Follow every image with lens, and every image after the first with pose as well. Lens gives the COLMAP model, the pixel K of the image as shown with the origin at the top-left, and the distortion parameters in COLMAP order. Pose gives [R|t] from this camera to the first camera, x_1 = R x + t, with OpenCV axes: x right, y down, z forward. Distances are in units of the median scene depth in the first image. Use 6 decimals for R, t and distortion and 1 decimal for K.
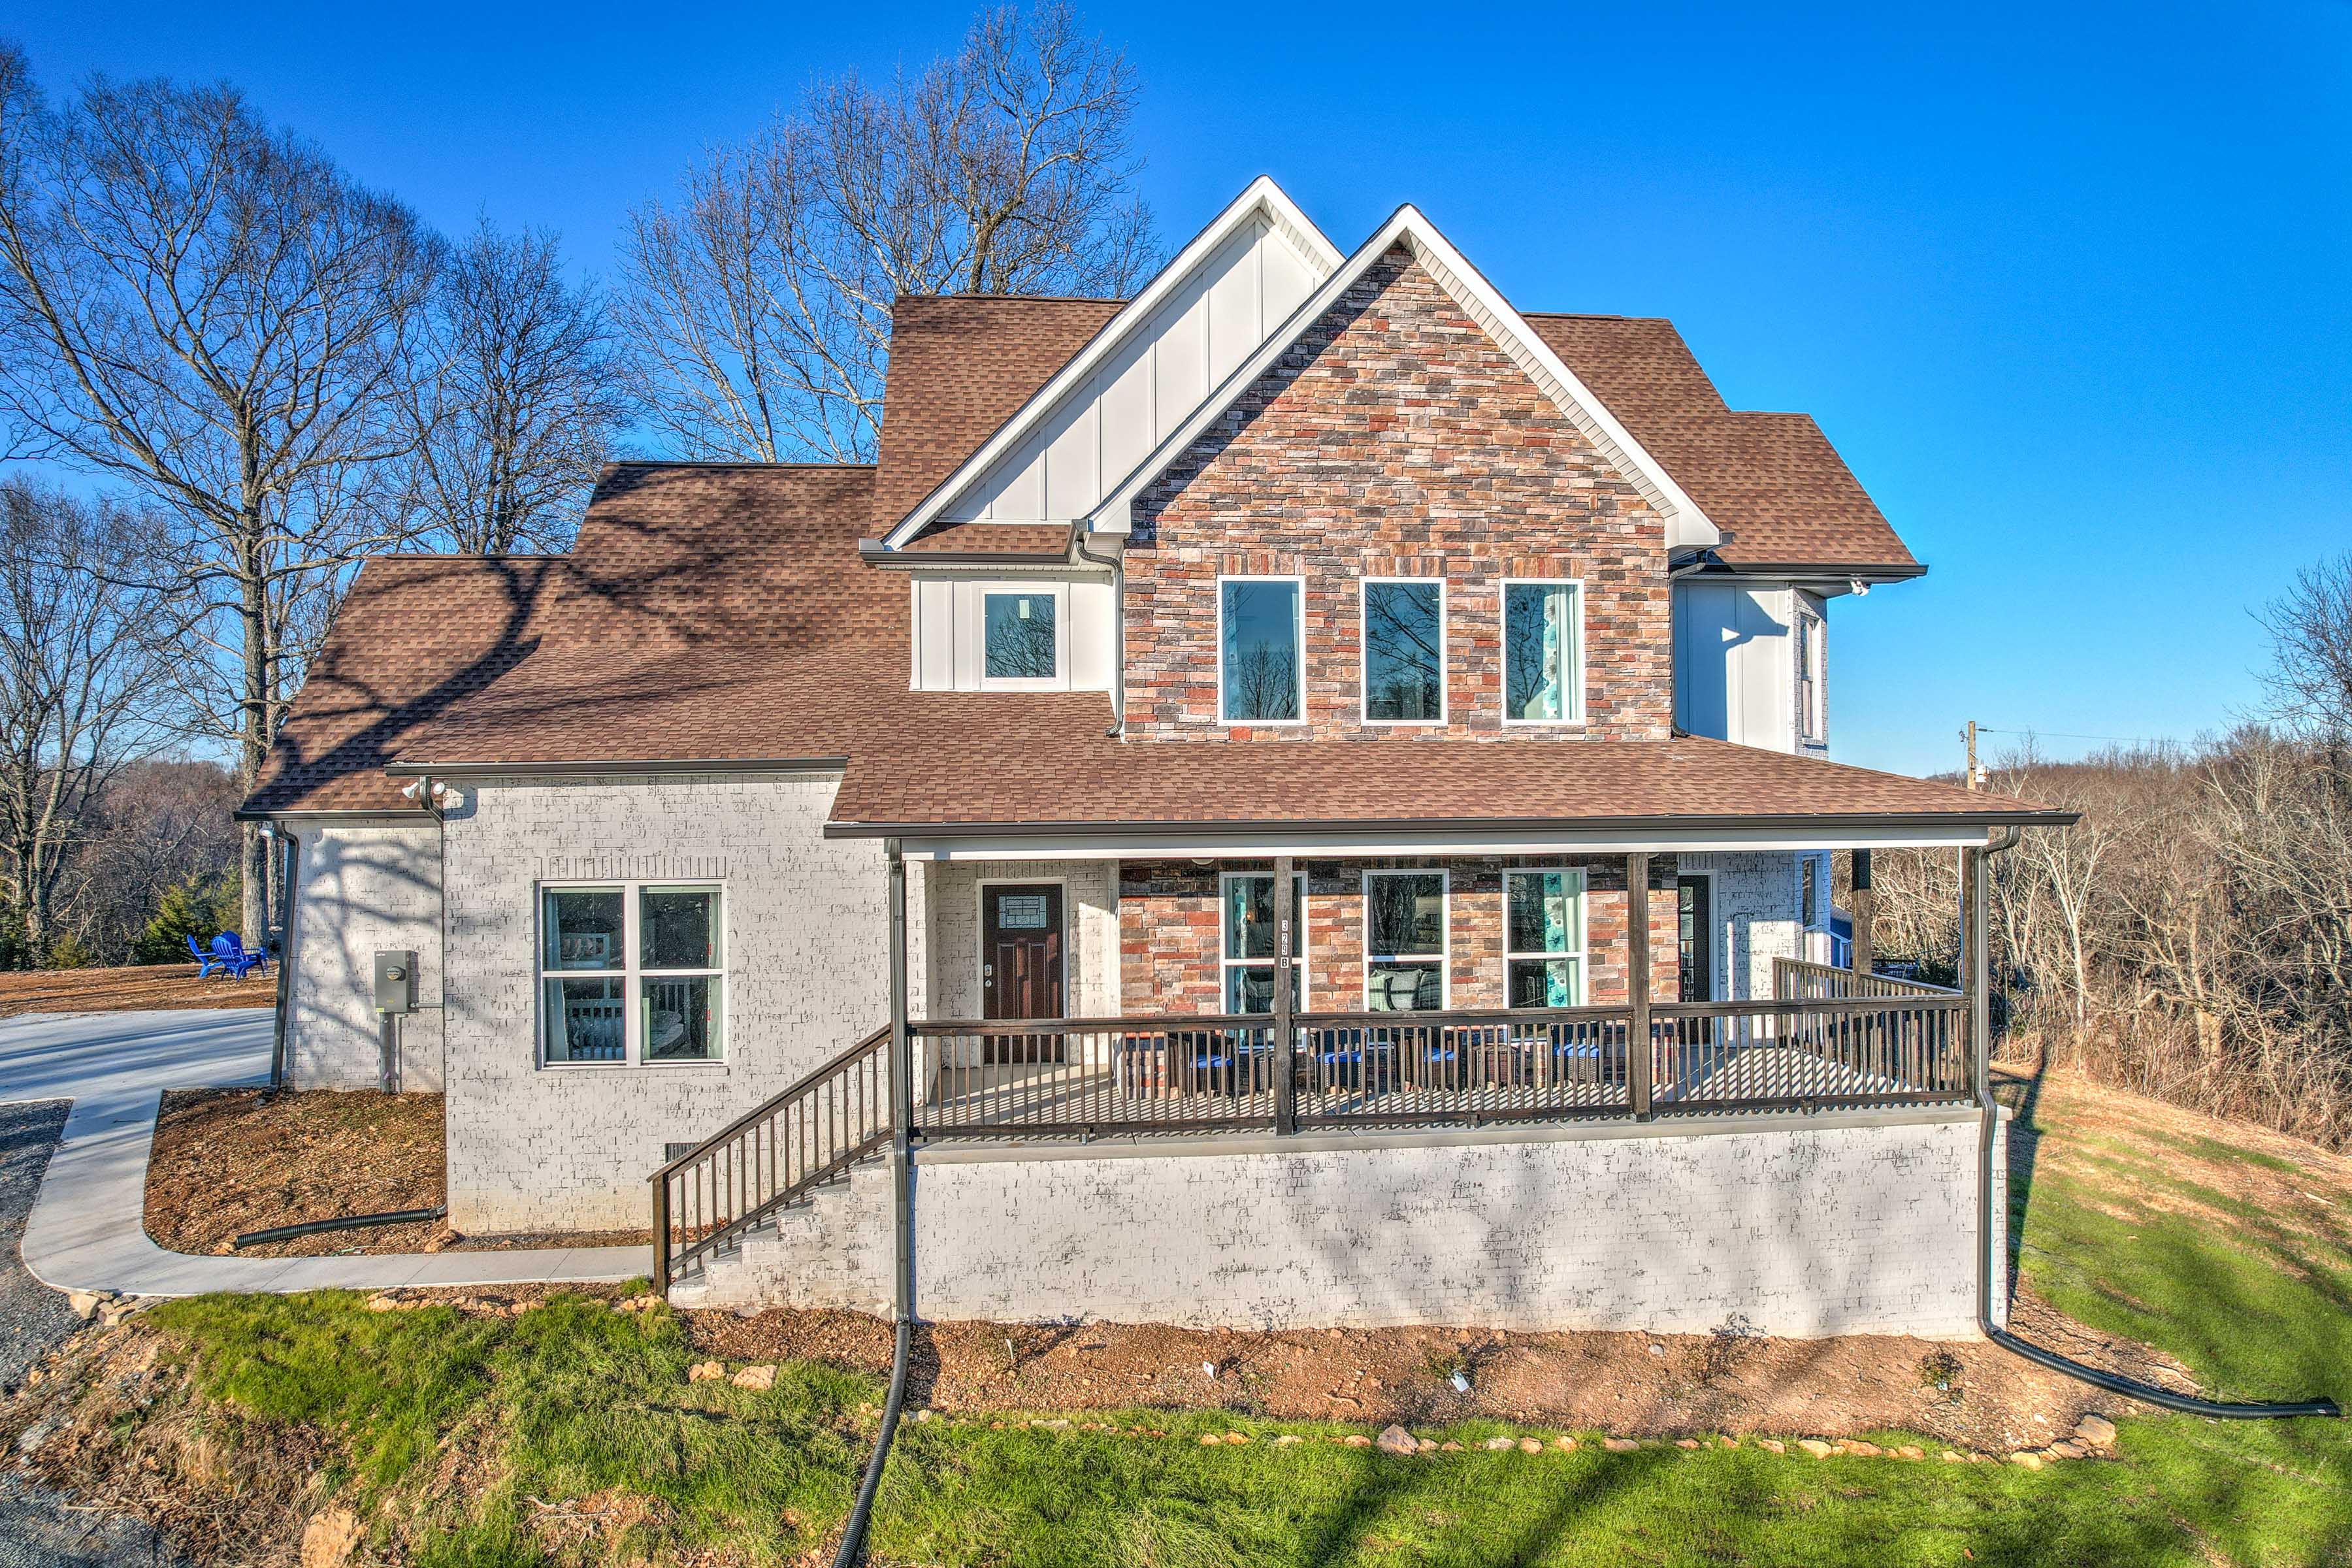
lens RADIAL K [[1507.7, 0, 1168.0], [0, 1507.7, 790.5], [0, 0, 1]] dist [-0.052327, 0.029620]
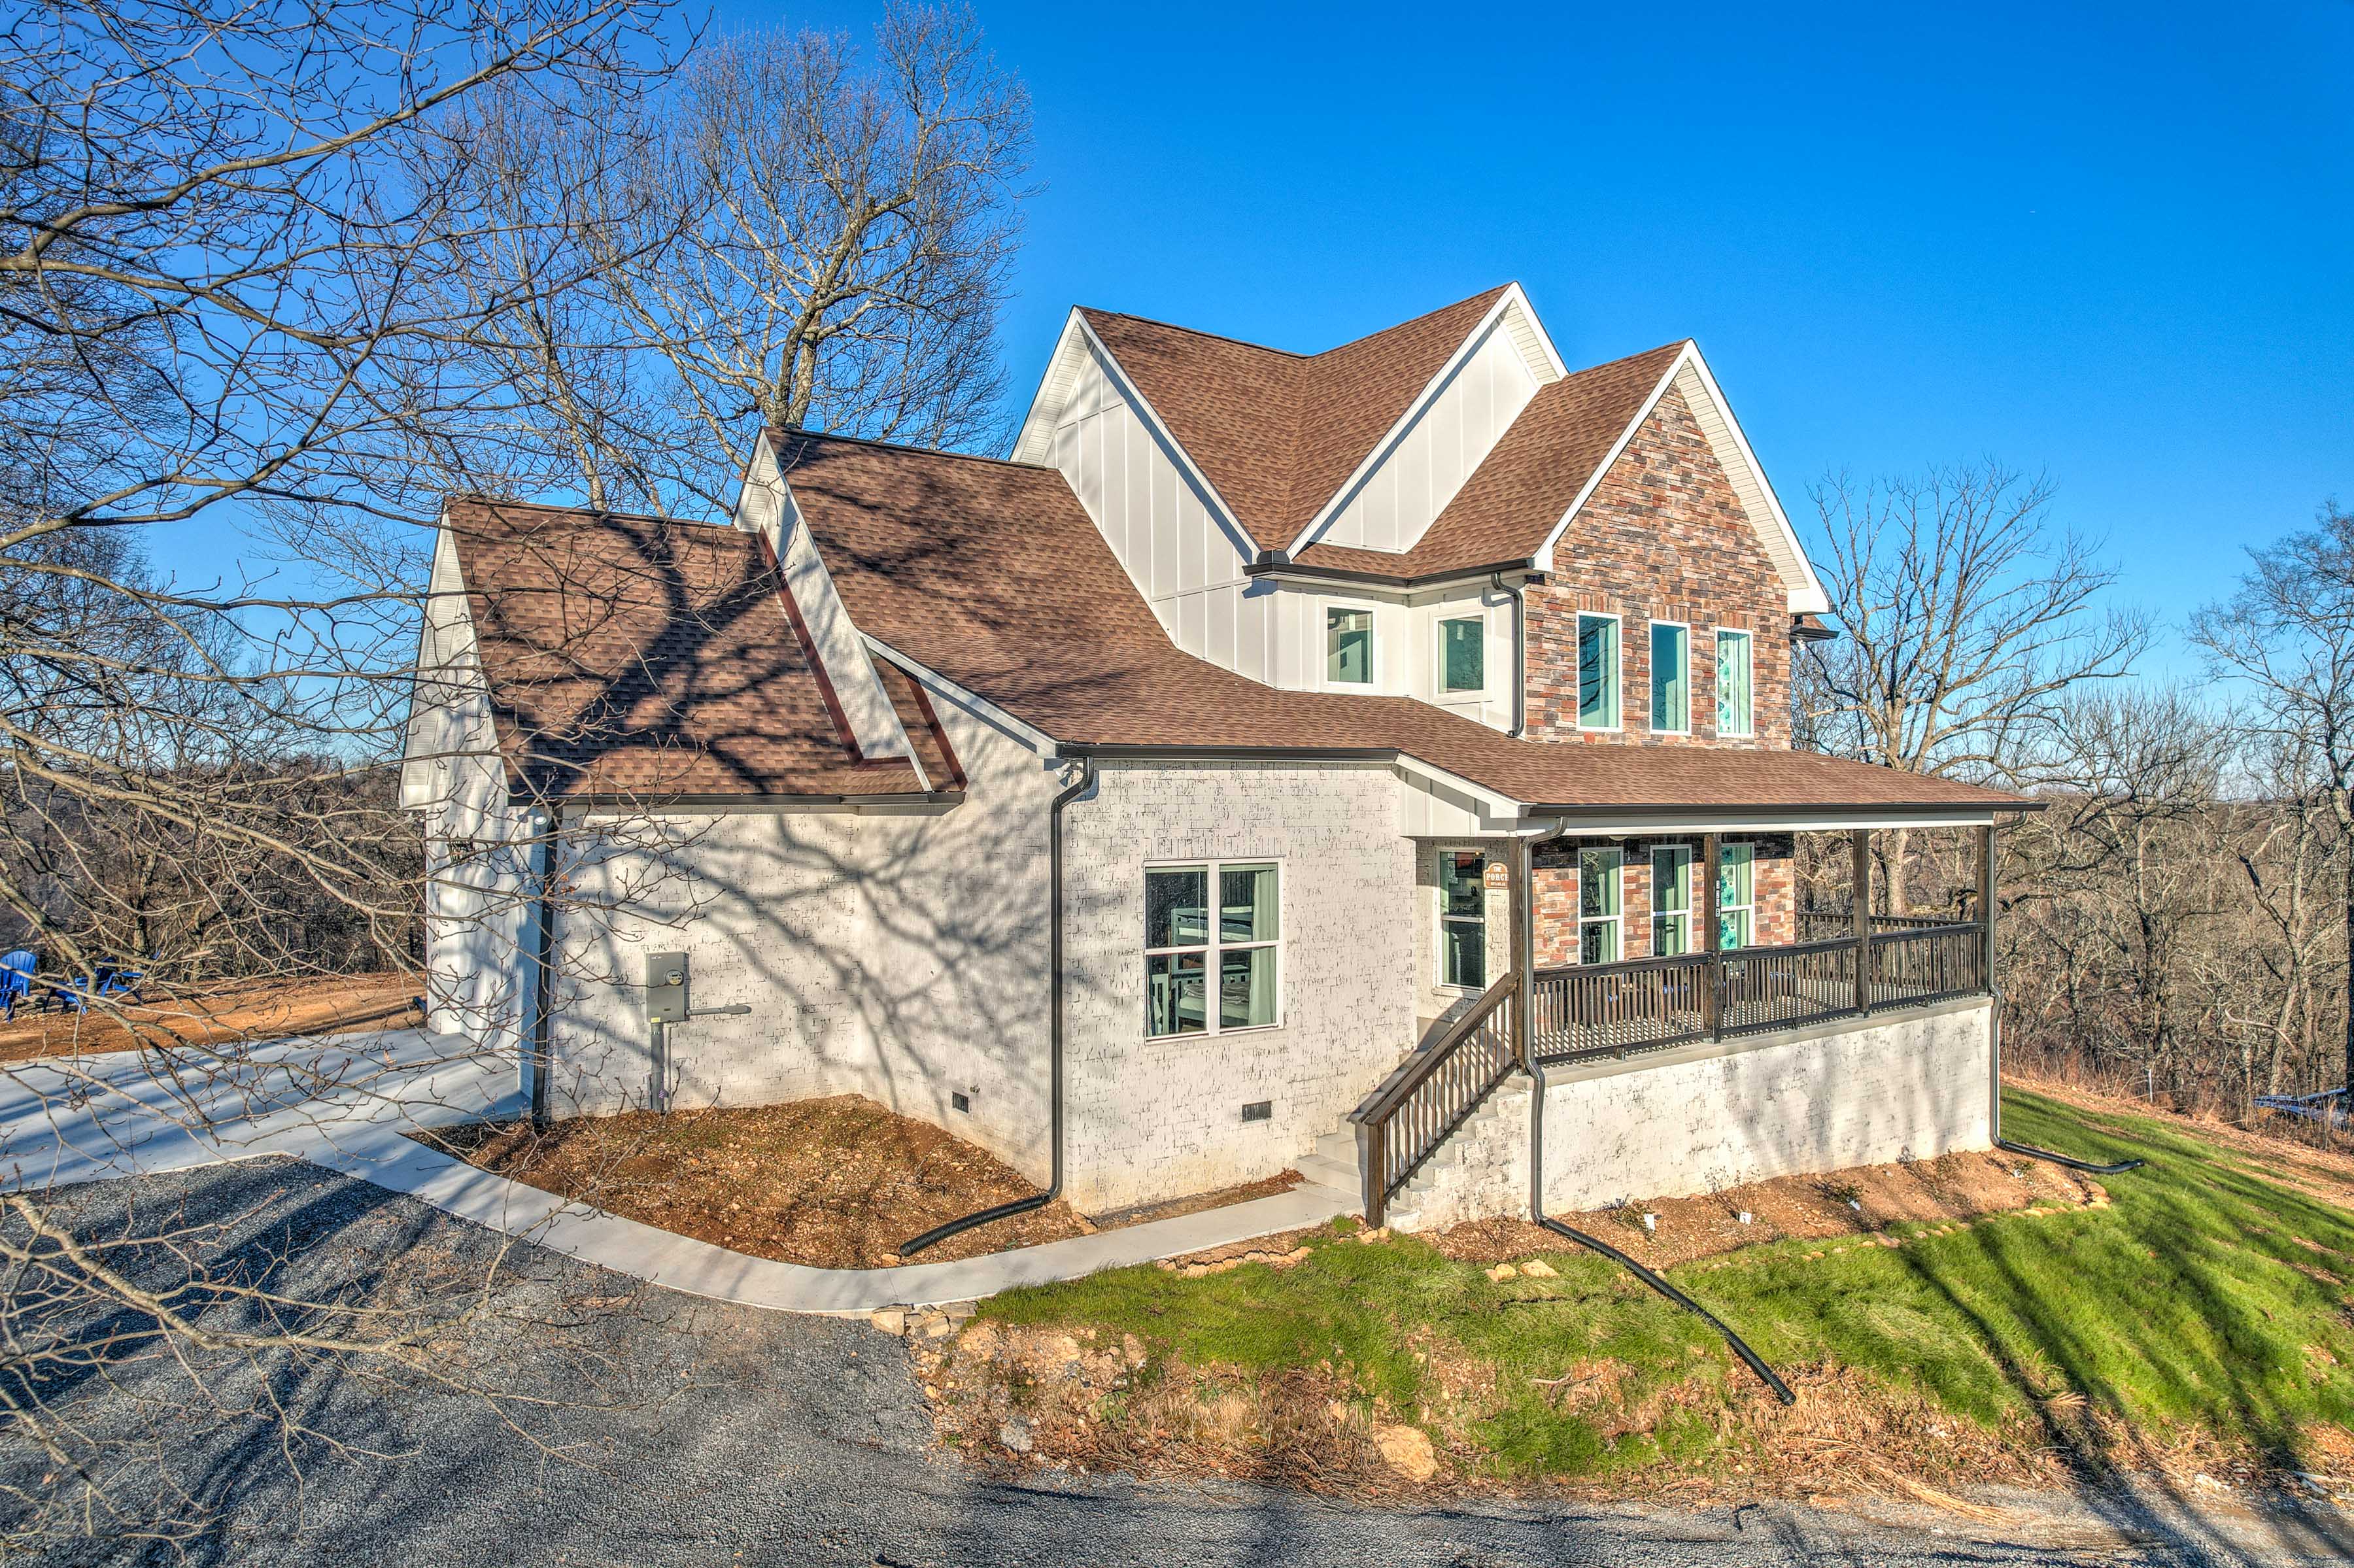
lens RADIAL K [[1509.0, 0, 1189.0], [0, 1509.0, 785.8], [0, 0, 1]] dist [-0.052327, 0.029620]
pose [[0.865184, 0.012439, 0.501300, -0.863496], [-0.008634, 0.999914, -0.009911, 0.017900], [-0.501380, 0.004246, 0.865217, 0.082955]]
